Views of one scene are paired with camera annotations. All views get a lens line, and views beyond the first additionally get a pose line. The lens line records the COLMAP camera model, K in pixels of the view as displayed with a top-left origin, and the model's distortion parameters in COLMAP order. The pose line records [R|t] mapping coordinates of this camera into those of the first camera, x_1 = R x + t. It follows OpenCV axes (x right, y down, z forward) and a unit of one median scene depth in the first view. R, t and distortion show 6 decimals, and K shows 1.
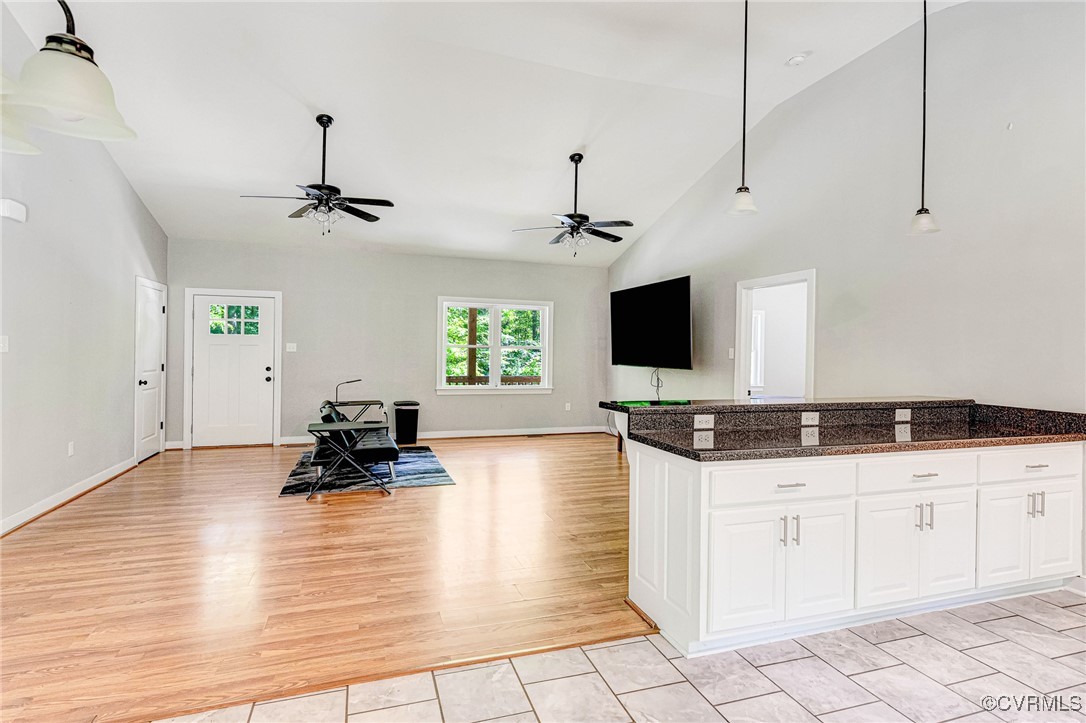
lens RADIAL K [[477.6, 0, 467.4], [0, 477.6, 349.4], [0, 0, 1]] dist [0.002703, 0.000253]
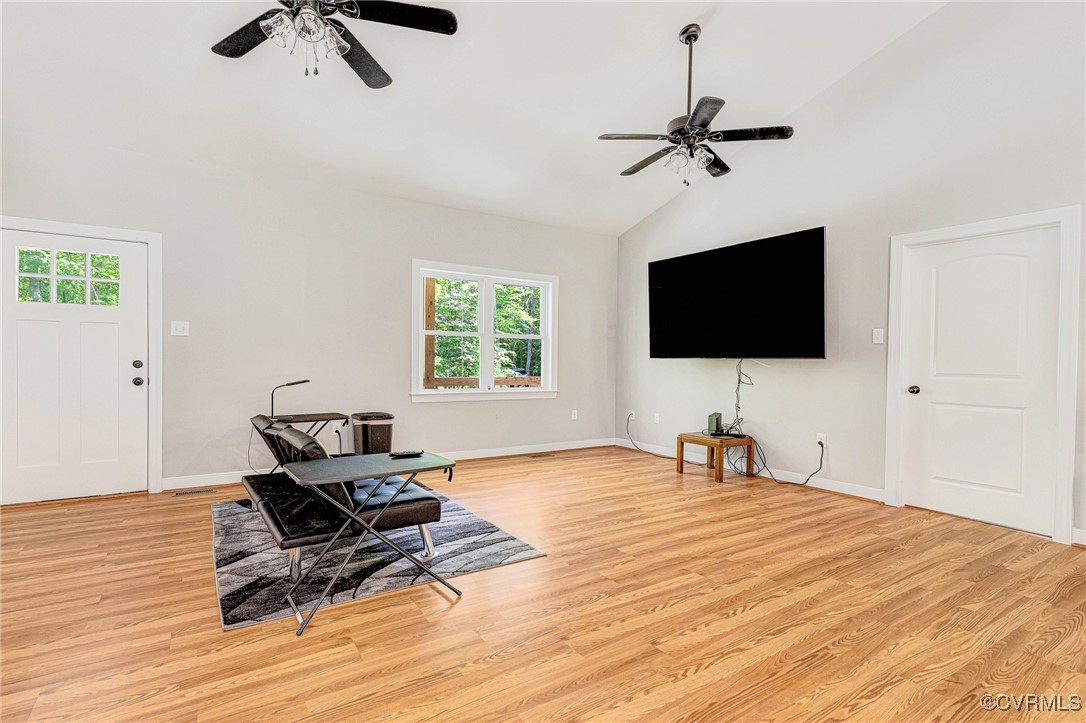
lens RADIAL K [[499.6, 0, 470.2], [0, 499.6, 364.8], [0, 0, 1]] dist [0.004318, 0.000025]
pose [[0.966980, -0.001767, 0.254847, -0.197706], [-0.002905, 0.999835, 0.017955, 0.032507], [-0.254837, -0.018103, 0.966815, 0.333590]]
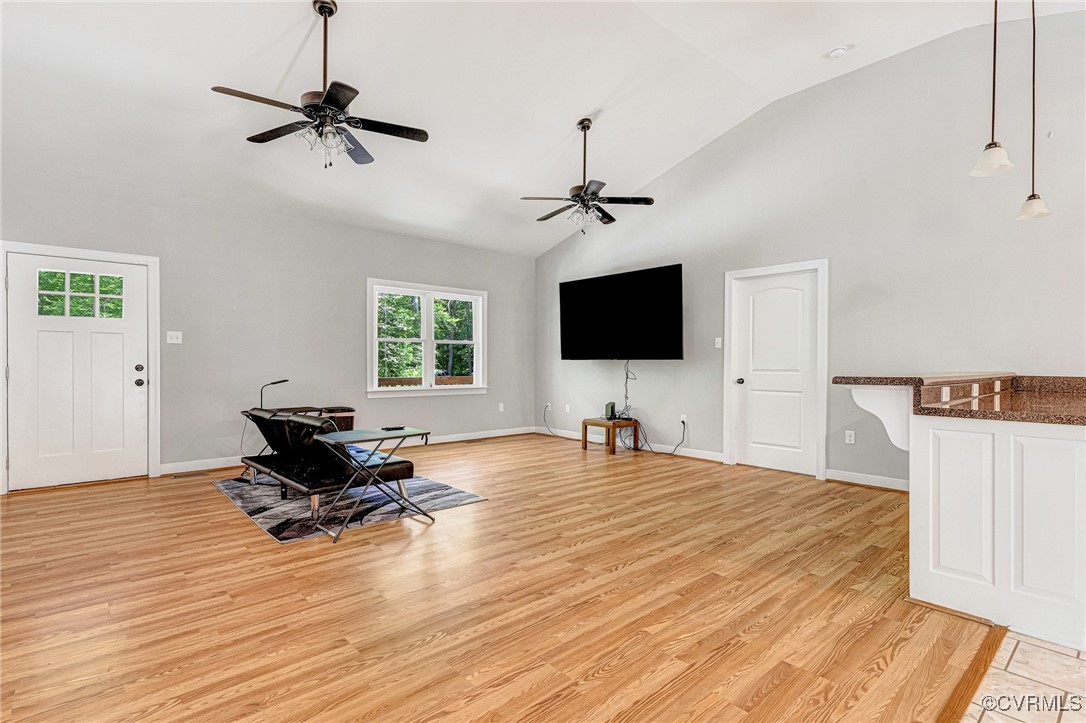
lens RADIAL K [[503.8, 0, 450.8], [0, 503.8, 362.7], [0, 0, 1]] dist [0.007484, -0.000042]
pose [[0.929984, -0.006495, 0.367541, -0.295650], [0.002876, 0.999942, 0.010393, 0.030264], [-0.367588, -0.008608, 0.929949, 0.170188]]
